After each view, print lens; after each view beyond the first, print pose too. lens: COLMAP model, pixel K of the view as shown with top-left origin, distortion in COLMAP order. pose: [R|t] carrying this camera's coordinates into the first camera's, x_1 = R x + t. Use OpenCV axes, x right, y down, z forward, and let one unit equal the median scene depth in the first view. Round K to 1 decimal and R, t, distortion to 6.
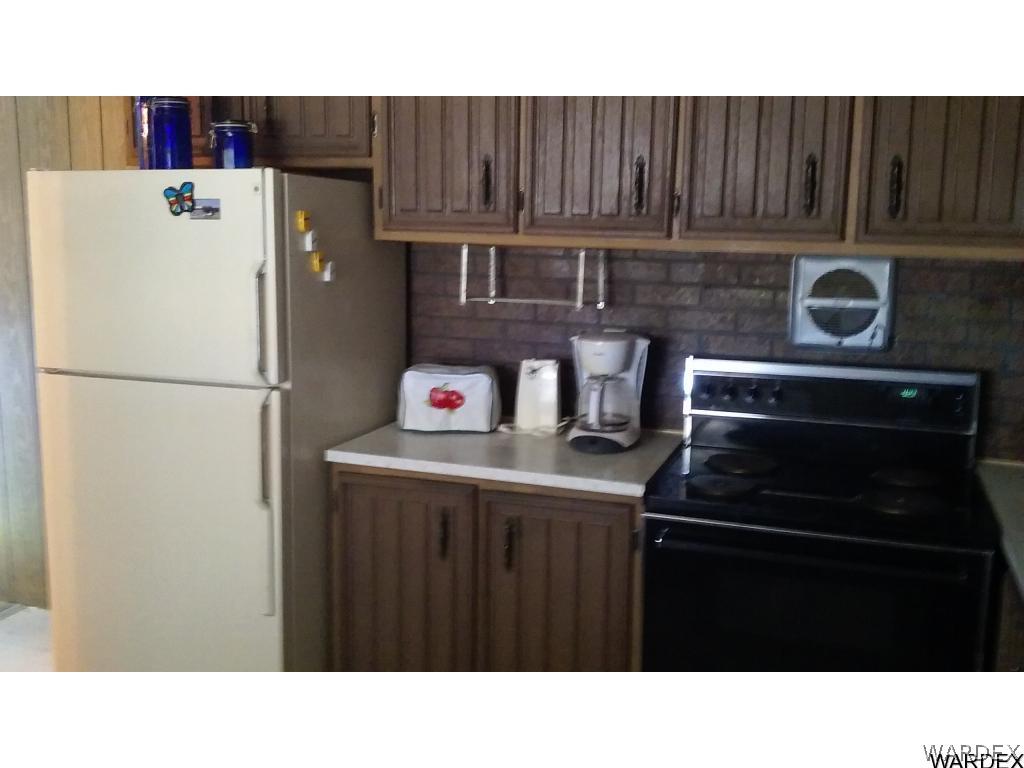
lens RADIAL K [[987.1, 0, 511.8], [0, 987.1, 383.9], [0, 0, 1]] dist [0.011726, 0.000000]
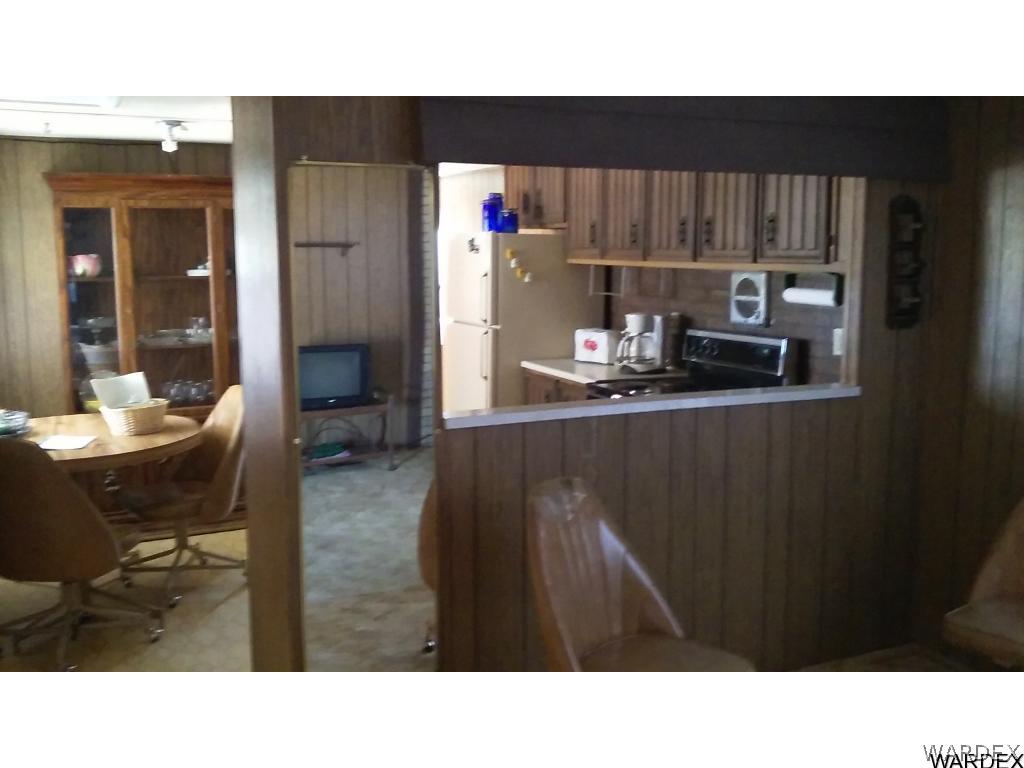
lens RADIAL K [[987.1, 0, 512.0], [0, 987.1, 383.4], [0, 0, 1]] dist [0.011726, 0.000000]
pose [[0.689105, 0.083356, -0.719852, 1.307767], [-0.114004, 0.993463, 0.005905, 0.102609], [0.715638, 0.077996, 0.694103, -0.477631]]
